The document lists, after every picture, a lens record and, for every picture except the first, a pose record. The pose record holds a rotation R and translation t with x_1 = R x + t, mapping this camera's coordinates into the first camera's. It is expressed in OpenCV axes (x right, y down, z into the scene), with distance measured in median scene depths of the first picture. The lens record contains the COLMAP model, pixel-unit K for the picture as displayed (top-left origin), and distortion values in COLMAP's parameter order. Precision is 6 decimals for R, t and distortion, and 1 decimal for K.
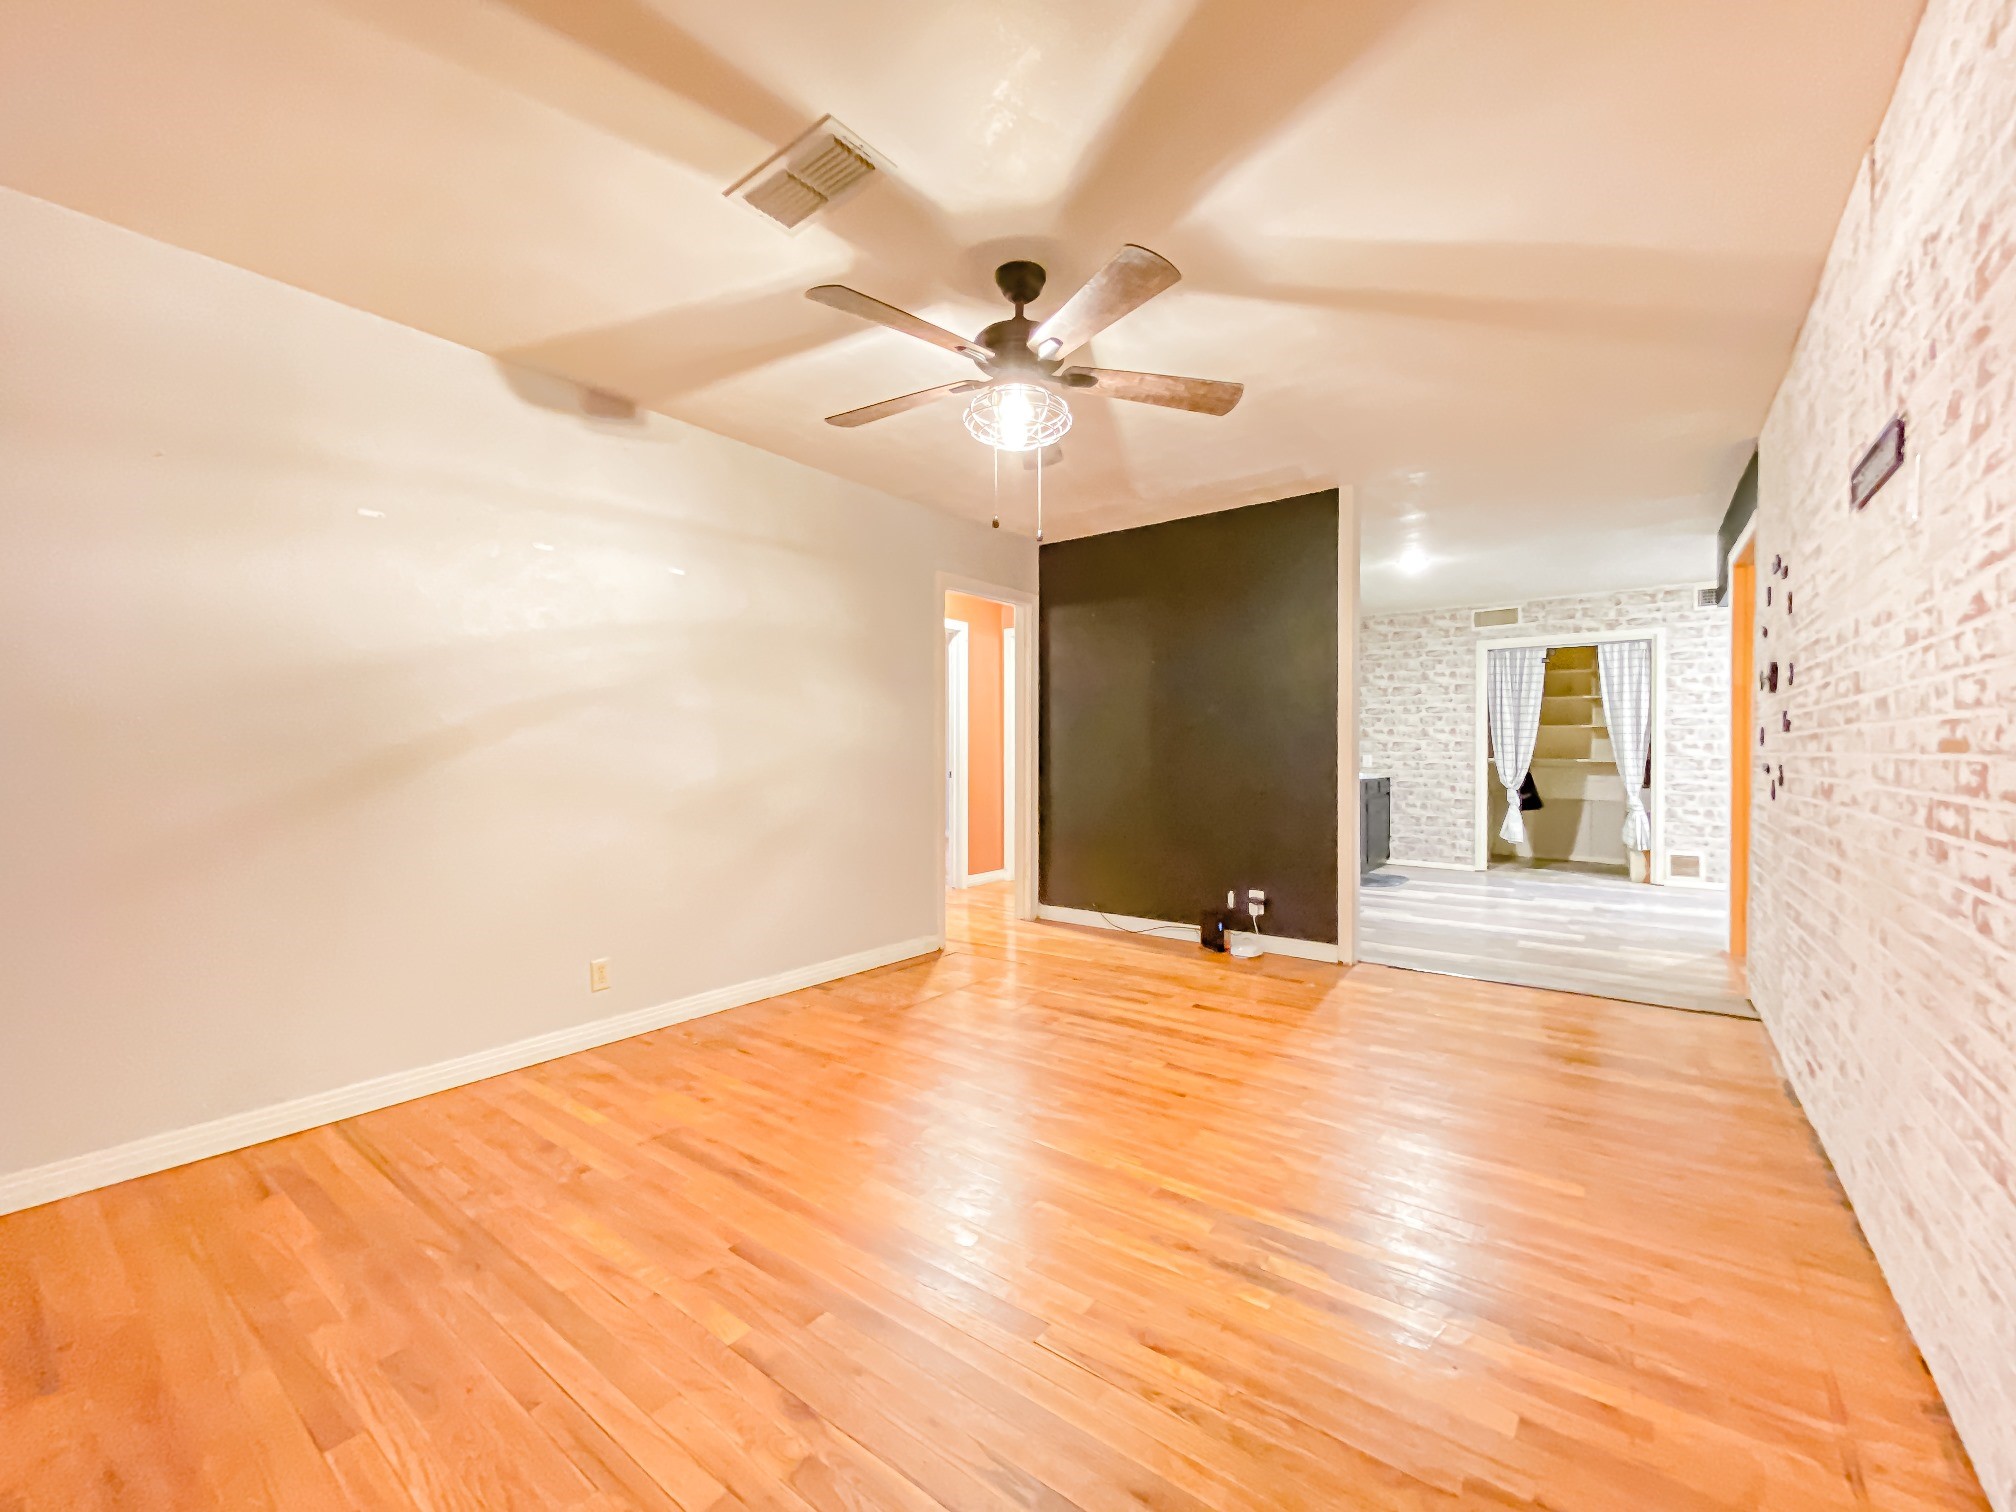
lens RADIAL K [[822.8, 0, 1024.5], [0, 822.8, 755.7], [0, 0, 1]] dist [0.009335, -0.001292]
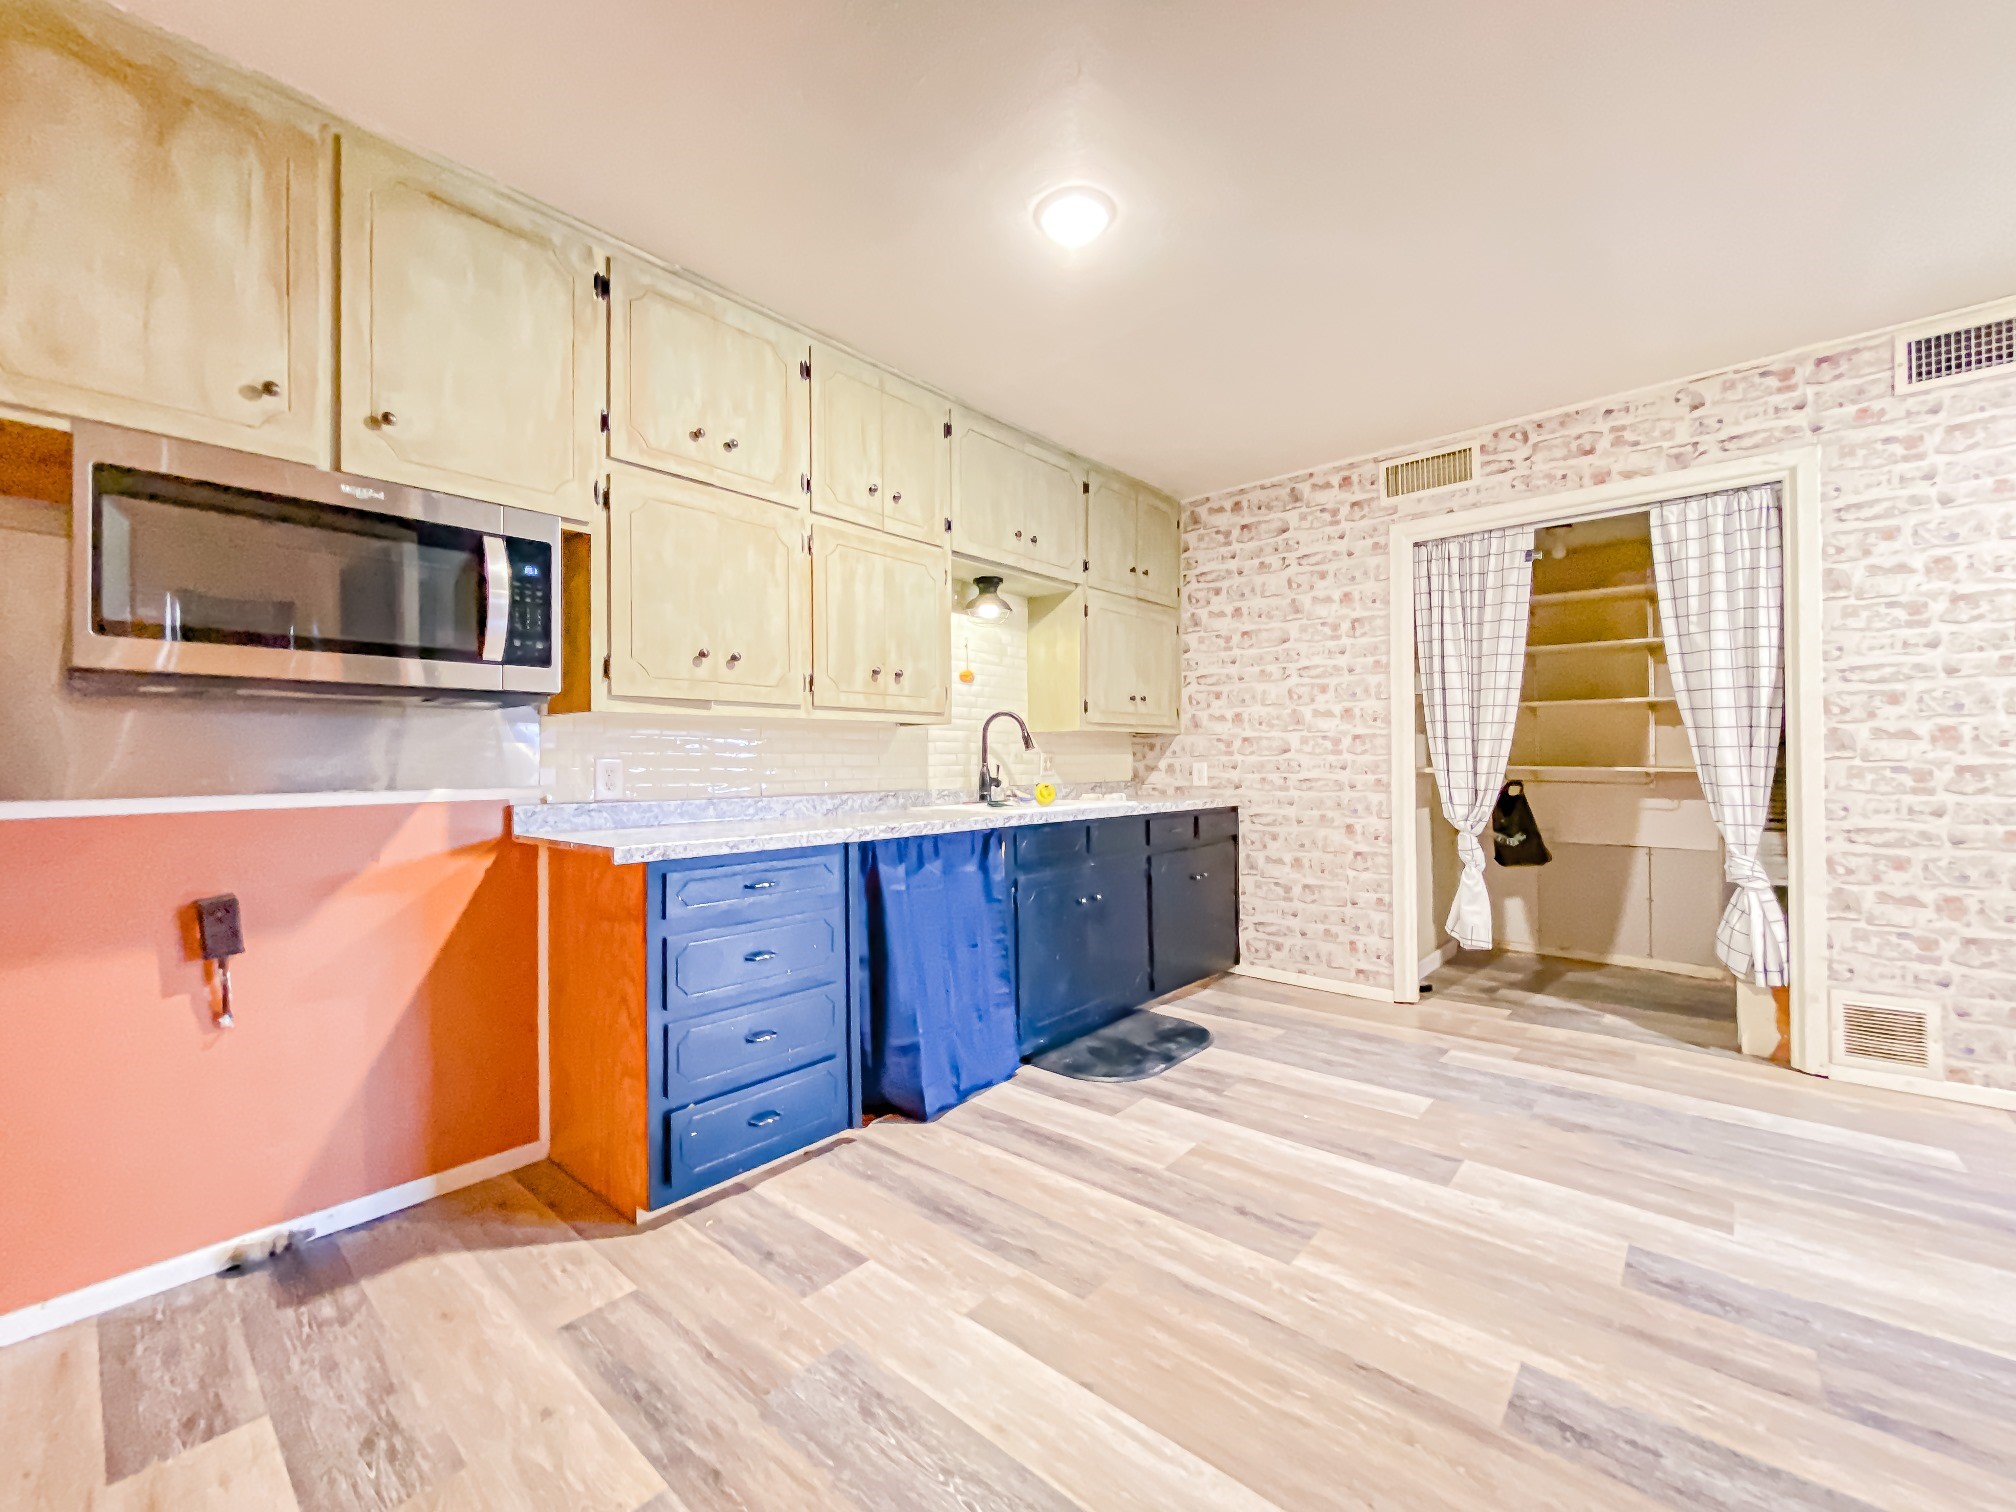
lens RADIAL K [[822.8, 0, 1018.2], [0, 822.8, 755.6], [0, 0, 1]] dist [0.009335, -0.001292]
pose [[0.997594, -0.009217, -0.068715, 0.372693], [0.008301, 0.999873, -0.013597, 0.000773], [0.068831, 0.012994, 0.997544, 0.518489]]
